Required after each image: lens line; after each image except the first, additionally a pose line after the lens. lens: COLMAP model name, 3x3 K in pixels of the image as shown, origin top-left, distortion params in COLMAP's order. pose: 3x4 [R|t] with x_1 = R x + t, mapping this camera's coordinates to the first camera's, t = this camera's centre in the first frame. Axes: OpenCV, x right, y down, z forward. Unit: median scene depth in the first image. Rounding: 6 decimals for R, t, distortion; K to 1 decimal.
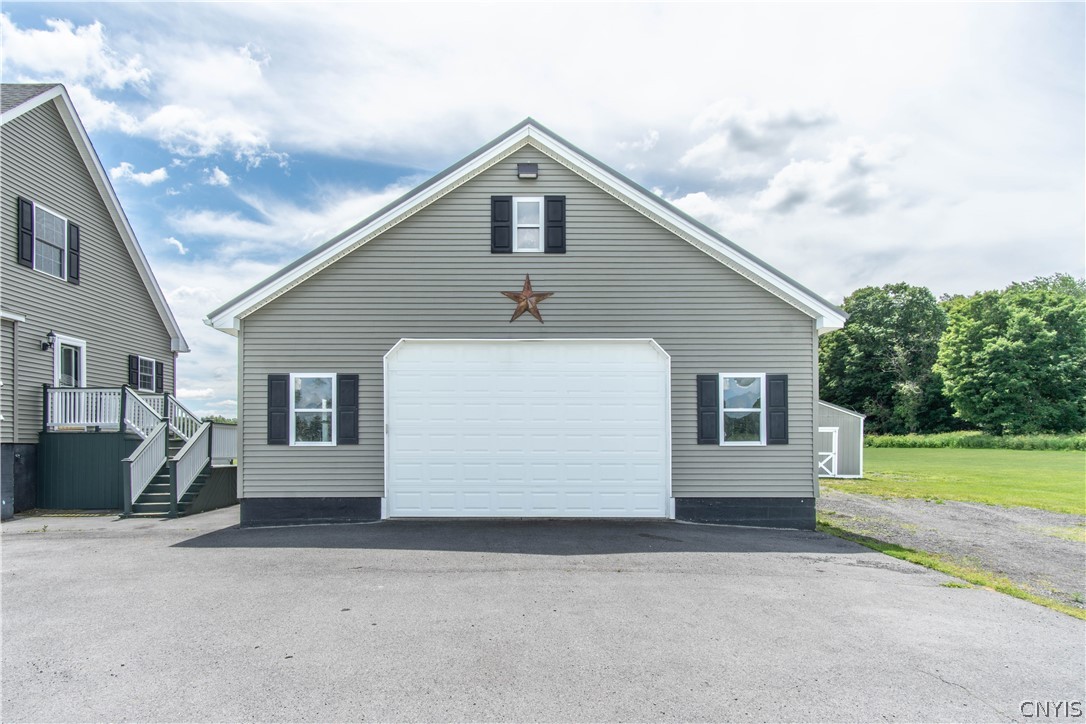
lens RADIAL K [[606.4, 0, 526.1], [0, 606.4, 448.4], [0, 0, 1]] dist [0.004197, 0.000394]
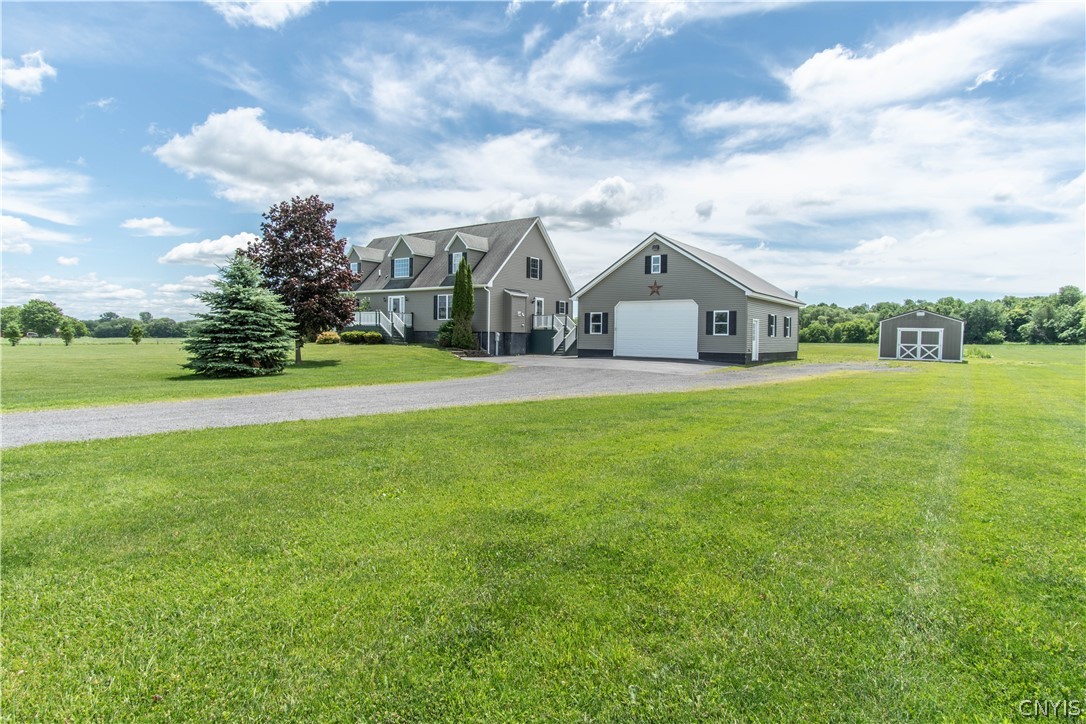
lens RADIAL K [[606.4, 0, 545.6], [0, 606.4, 352.8], [0, 0, 1]] dist [0.004197, 0.000394]
pose [[0.806262, 0.027650, -0.590912, 1.412776], [-0.020712, 0.999614, 0.018514, 0.044236], [0.591196, -0.002688, 0.806524, -1.878208]]
